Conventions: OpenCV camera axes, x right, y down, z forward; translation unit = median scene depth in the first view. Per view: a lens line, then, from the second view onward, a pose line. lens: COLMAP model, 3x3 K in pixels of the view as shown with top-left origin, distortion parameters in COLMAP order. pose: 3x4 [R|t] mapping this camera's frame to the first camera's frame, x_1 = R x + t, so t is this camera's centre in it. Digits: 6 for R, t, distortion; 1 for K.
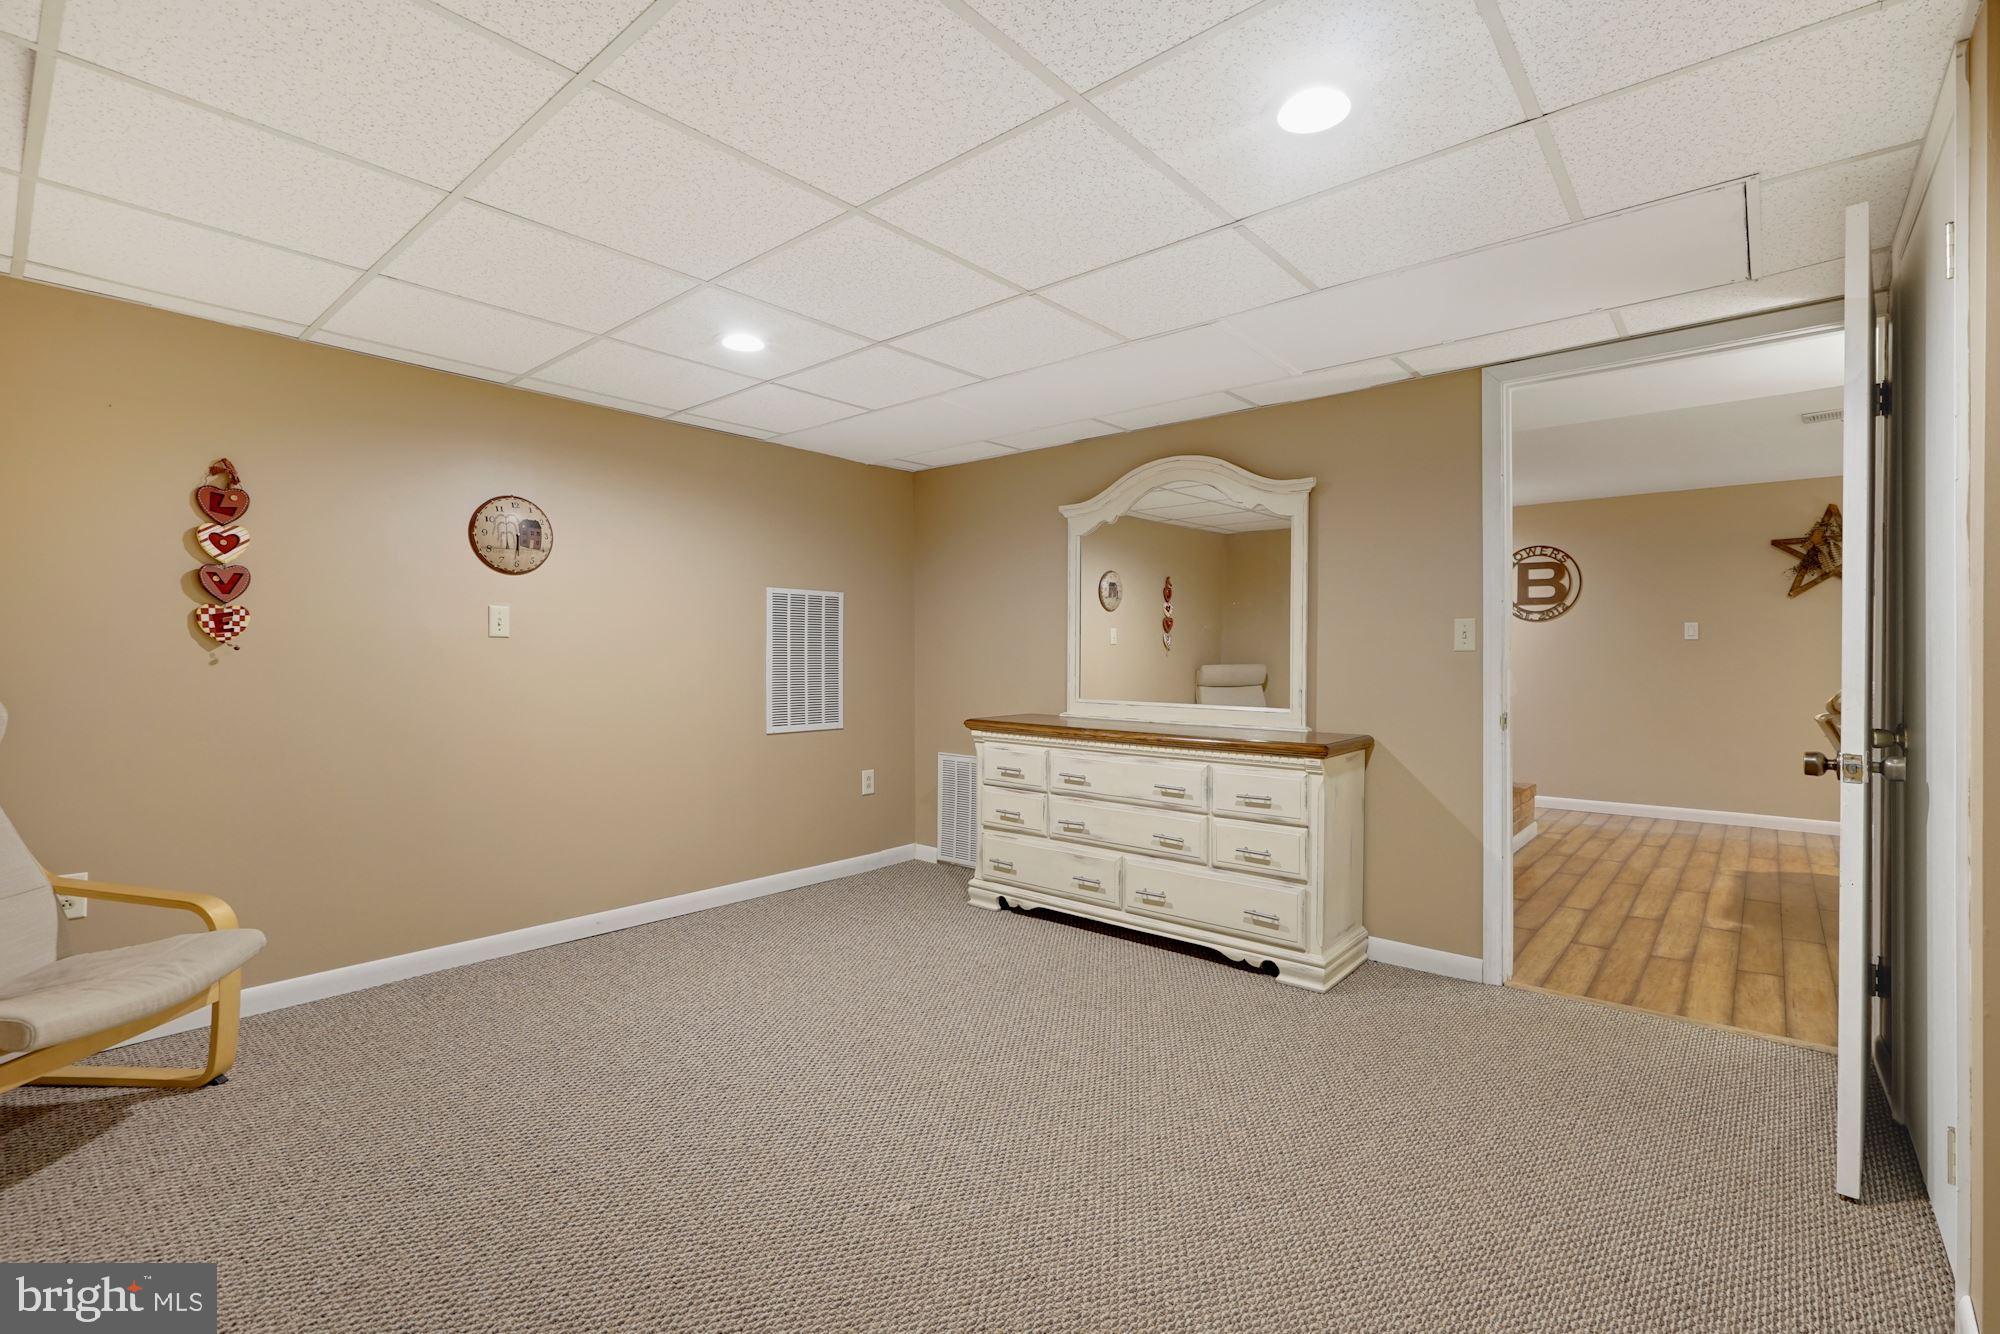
lens RADIAL K [[905.8, 0, 986.4], [0, 905.8, 660.5], [0, 0, 1]] dist [0.001225, 0.000846]
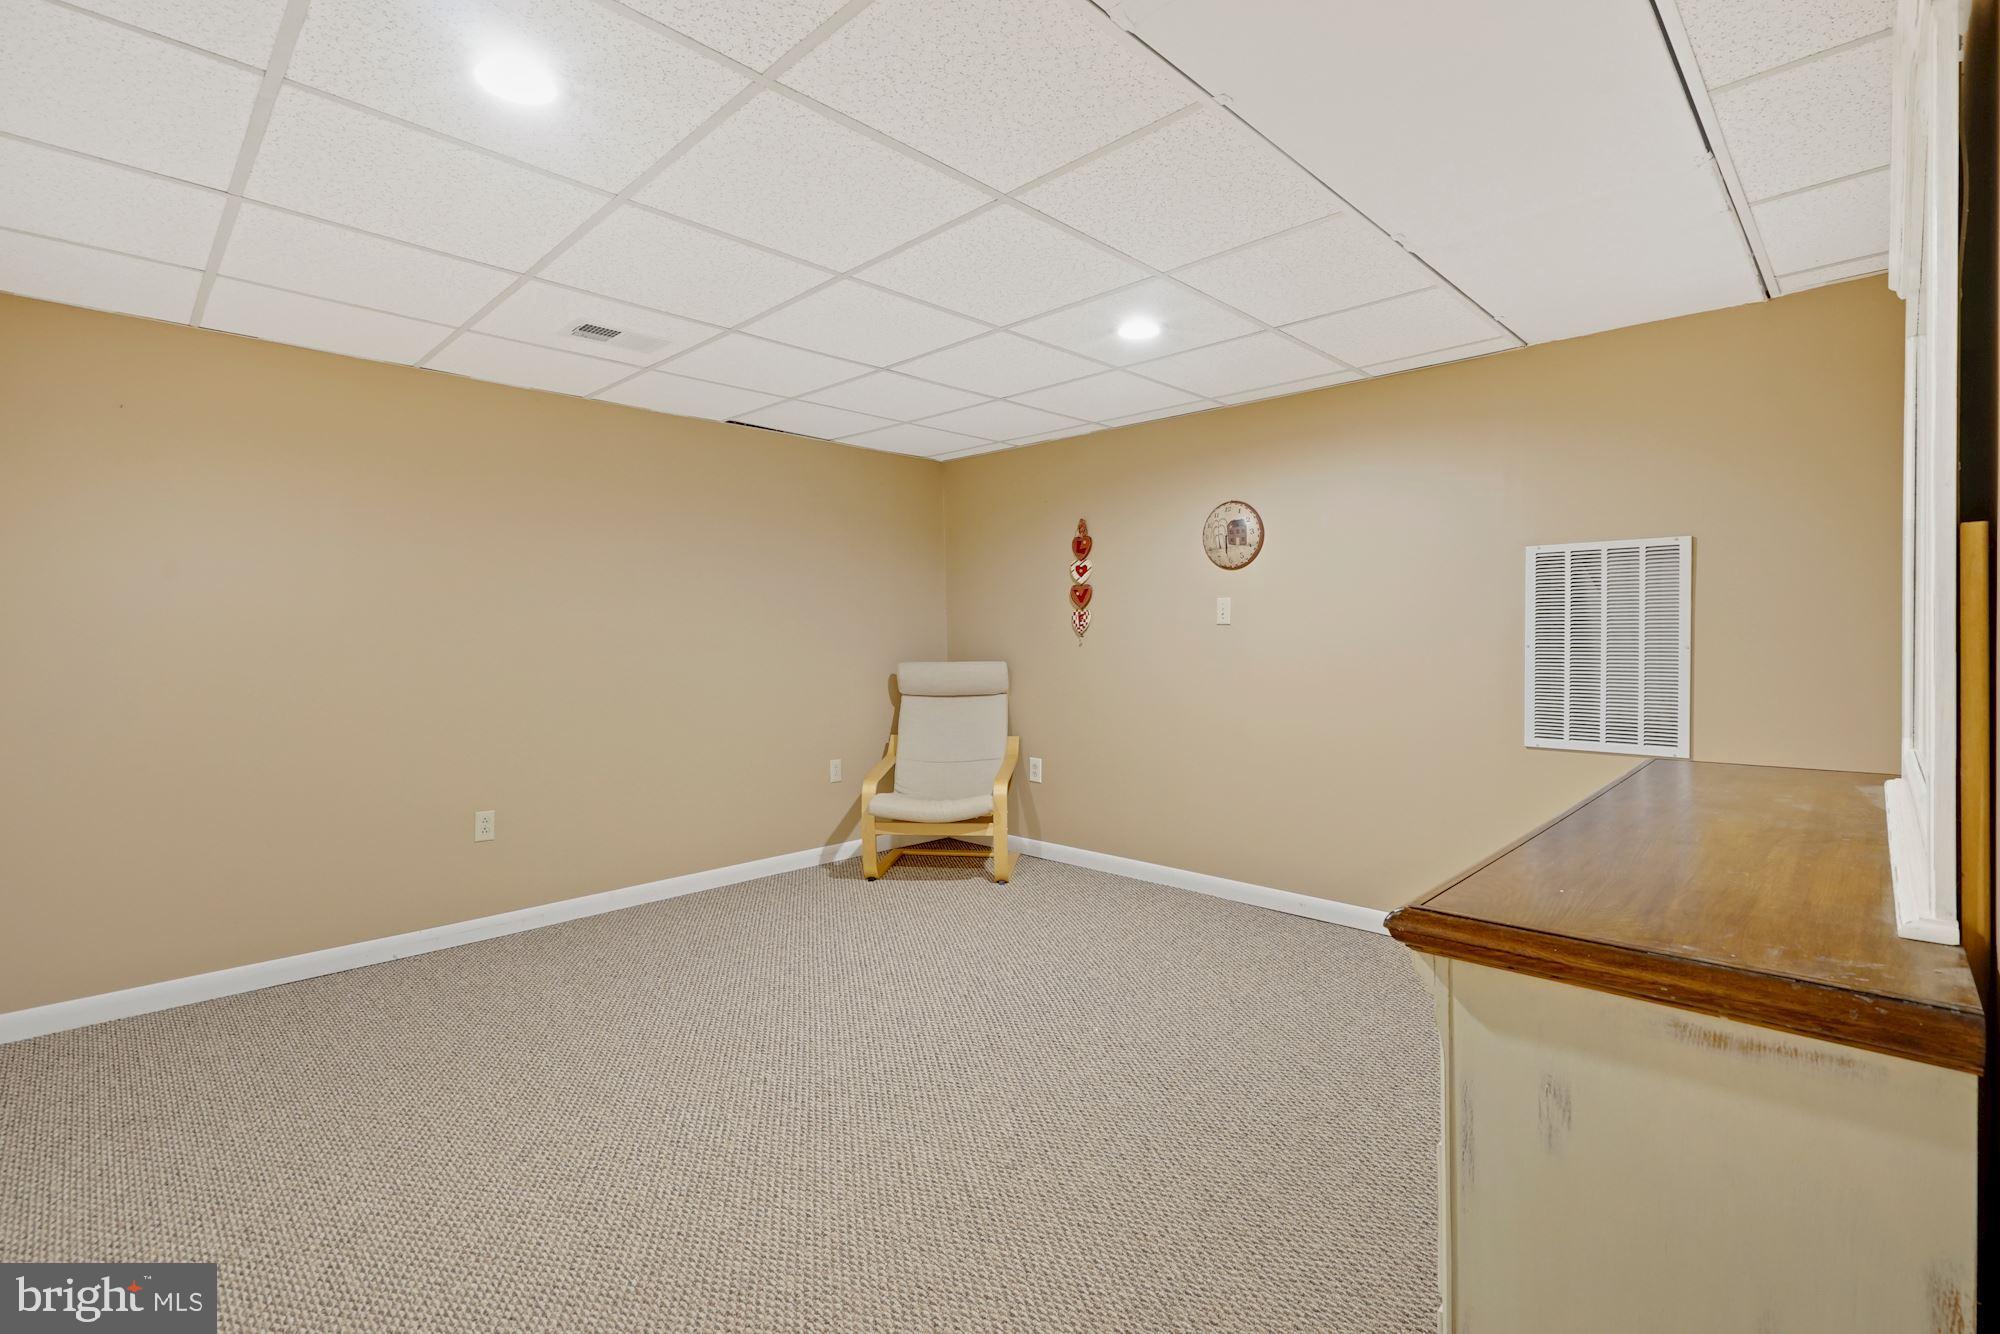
lens RADIAL K [[905.8, 0, 989.3], [0, 905.8, 656.7], [0, 0, 1]] dist [0.001225, 0.000846]
pose [[-0.055017, 0.020189, -0.998281, 0.652728], [0.000485, 0.999796, 0.020193, -0.008666], [0.998485, 0.000627, -0.055016, 0.775133]]
